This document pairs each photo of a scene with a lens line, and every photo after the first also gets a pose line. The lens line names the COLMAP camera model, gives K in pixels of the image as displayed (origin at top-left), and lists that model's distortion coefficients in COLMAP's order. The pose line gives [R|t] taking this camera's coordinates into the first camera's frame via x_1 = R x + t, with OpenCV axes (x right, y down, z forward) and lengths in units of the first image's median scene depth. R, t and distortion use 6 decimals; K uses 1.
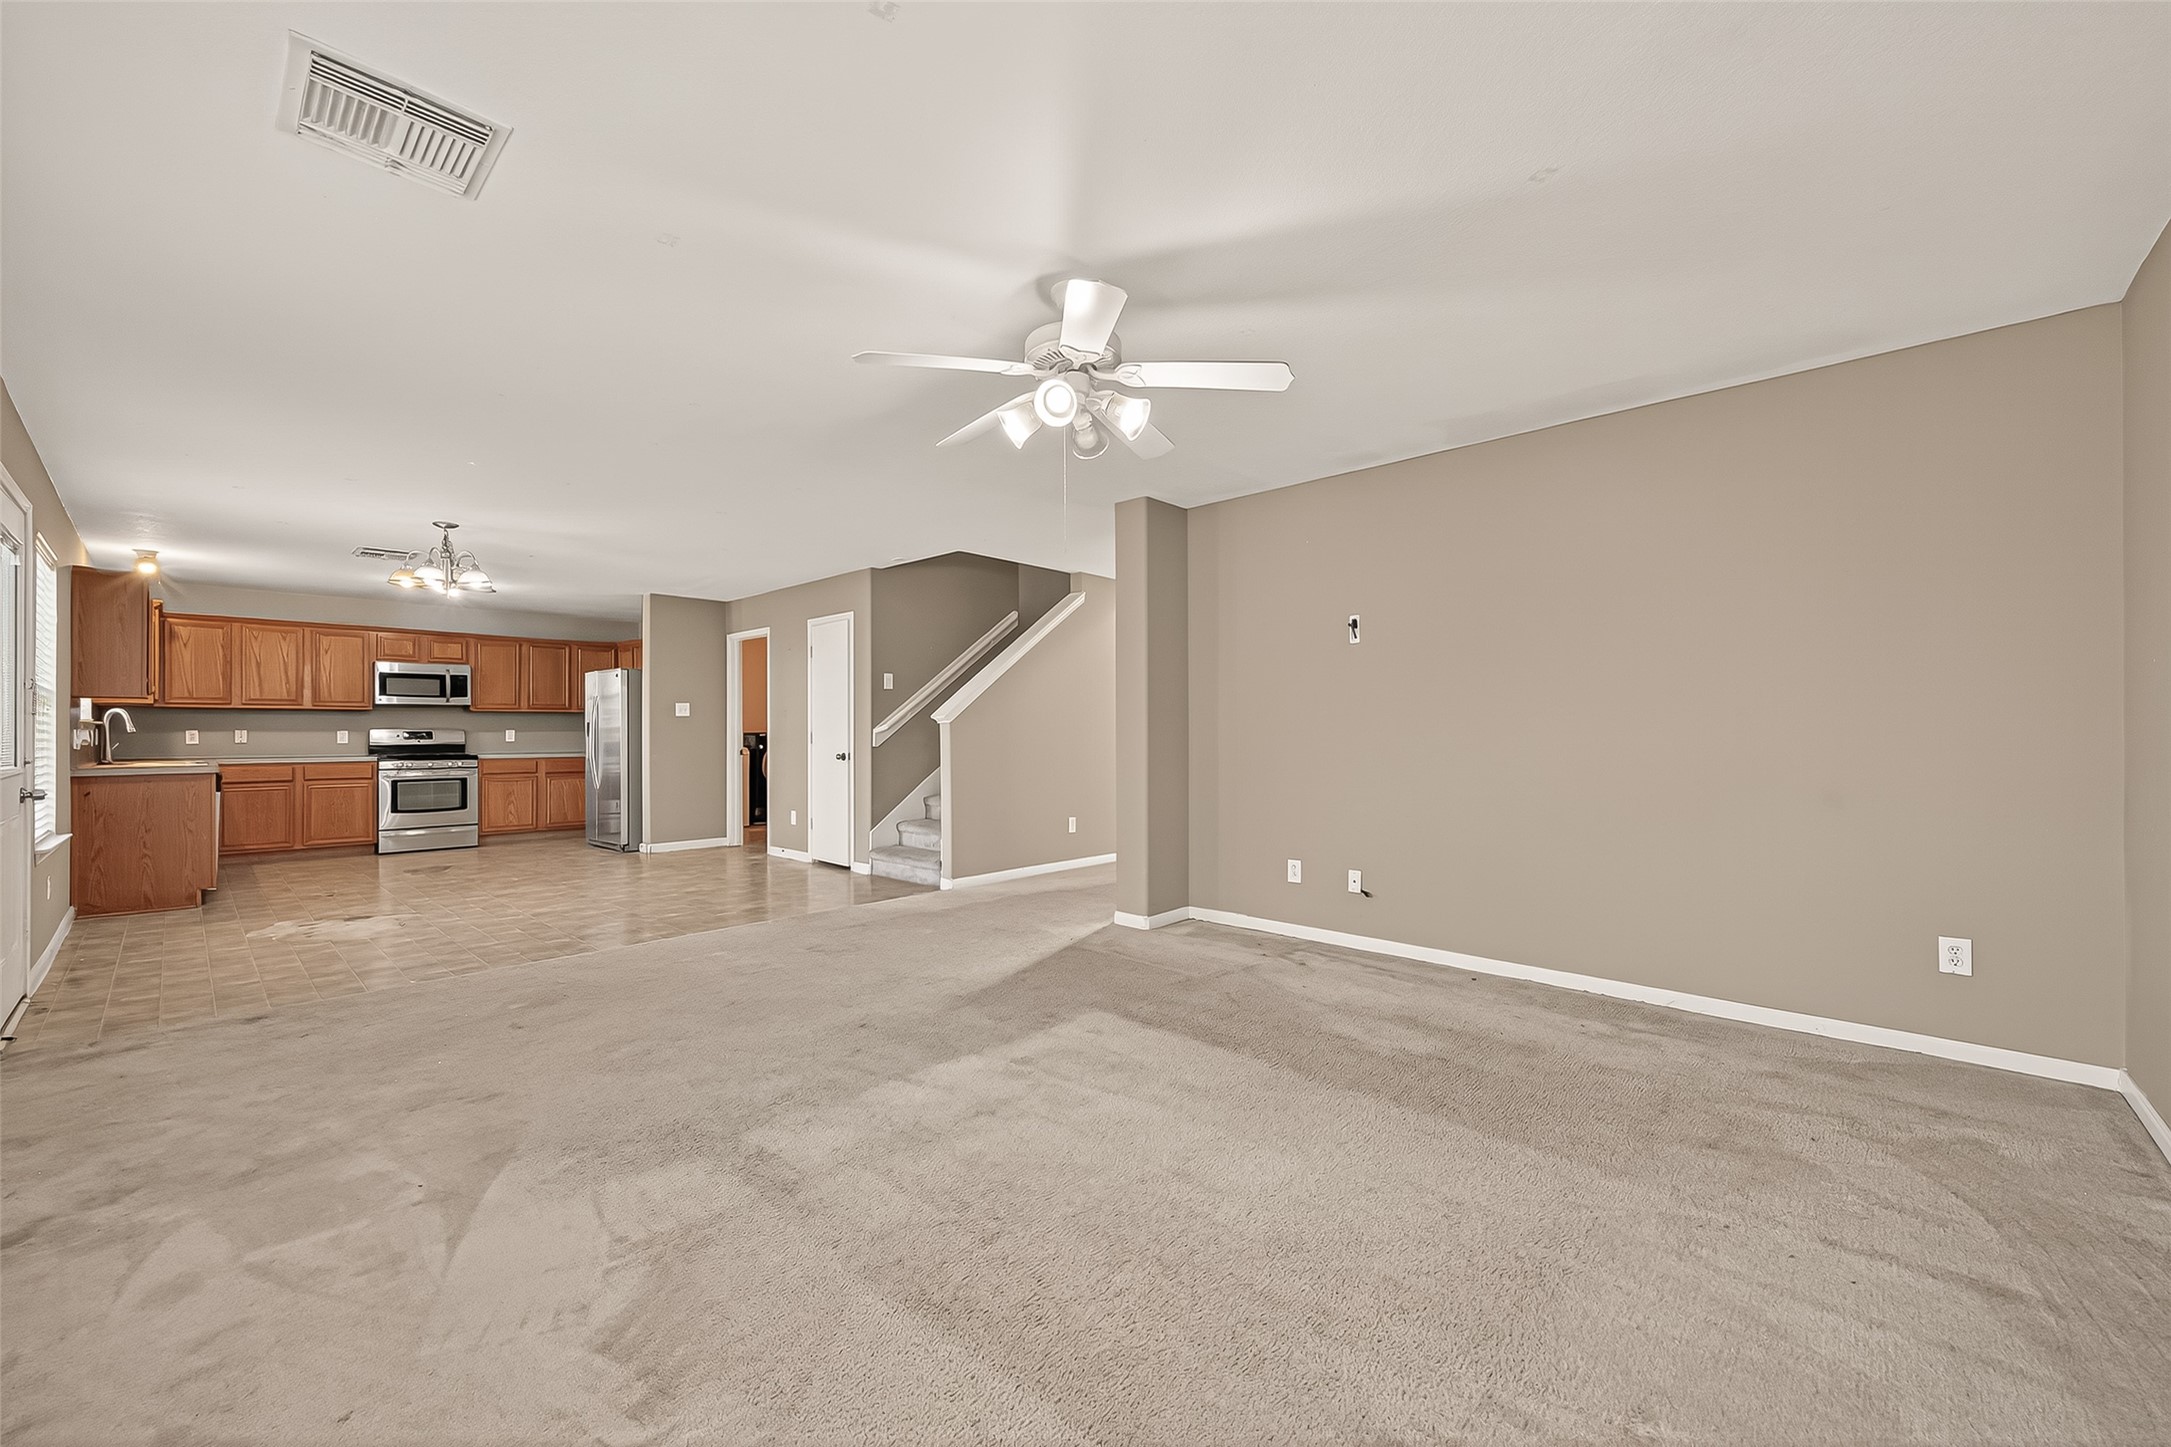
lens RADIAL K [[844.4, 0, 1087.6], [0, 844.4, 725.4], [0, 0, 1]] dist [0.001485, 0.000606]
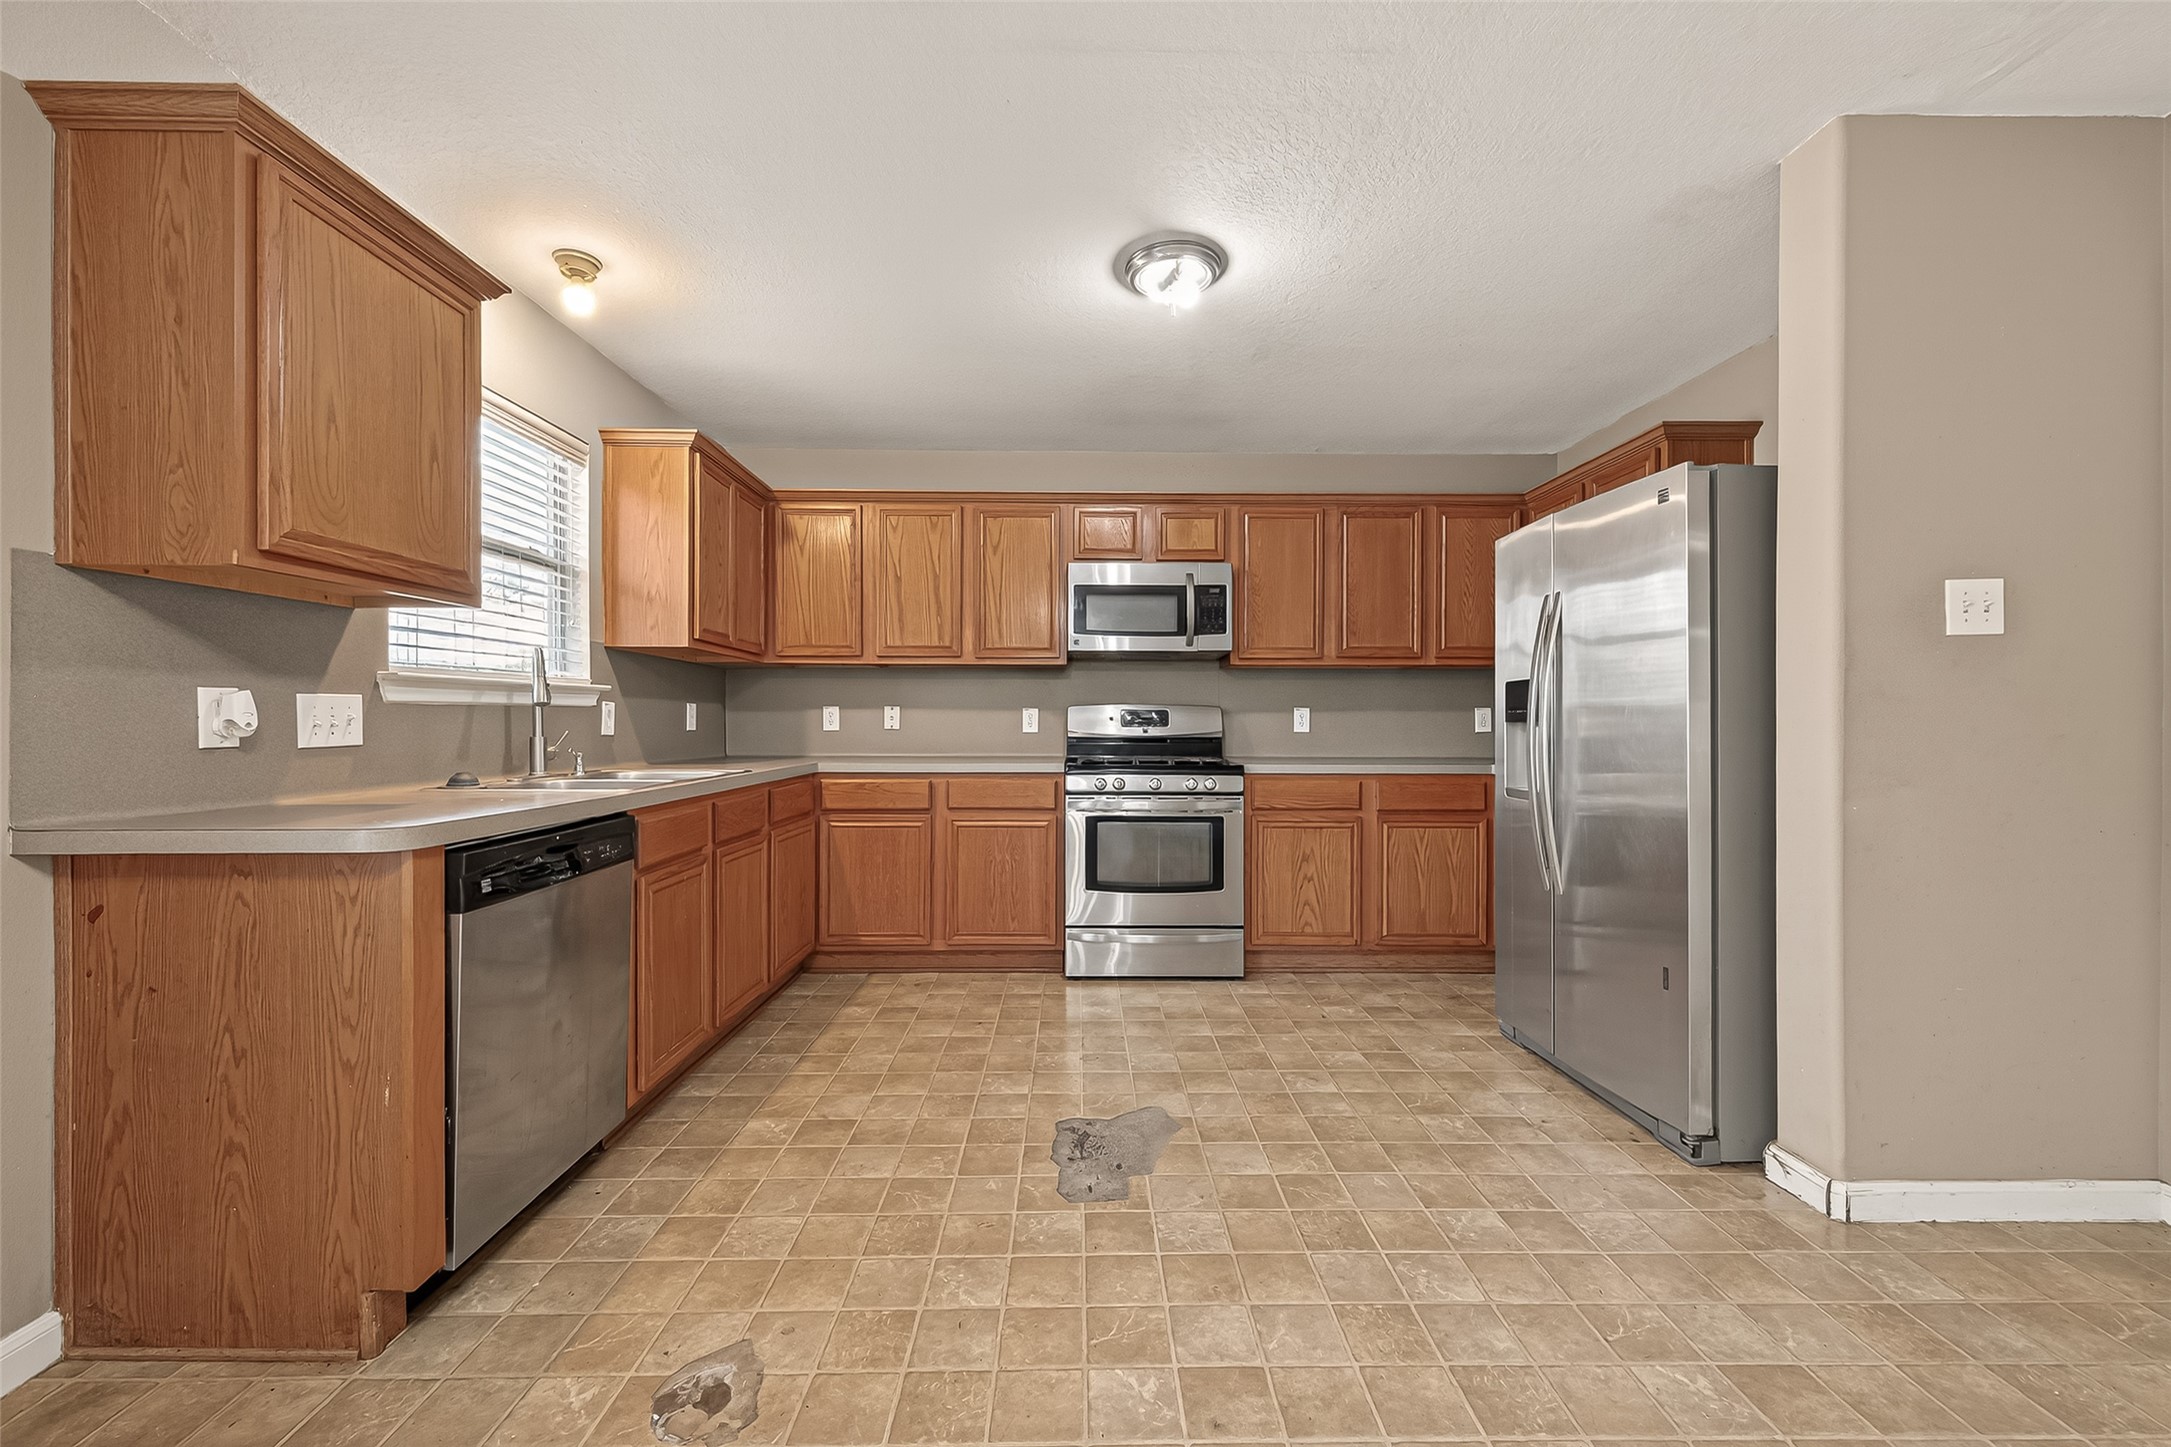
lens RADIAL K [[862.6, 0, 1096.1], [0, 862.6, 730.3], [0, 0, 1]] dist [-0.001160, -0.000105]
pose [[0.699635, 0.013355, -0.714376, -0.465237], [-0.000239, 0.999830, 0.018458, 0.009794], [0.714500, -0.012743, 0.699519, 0.645399]]
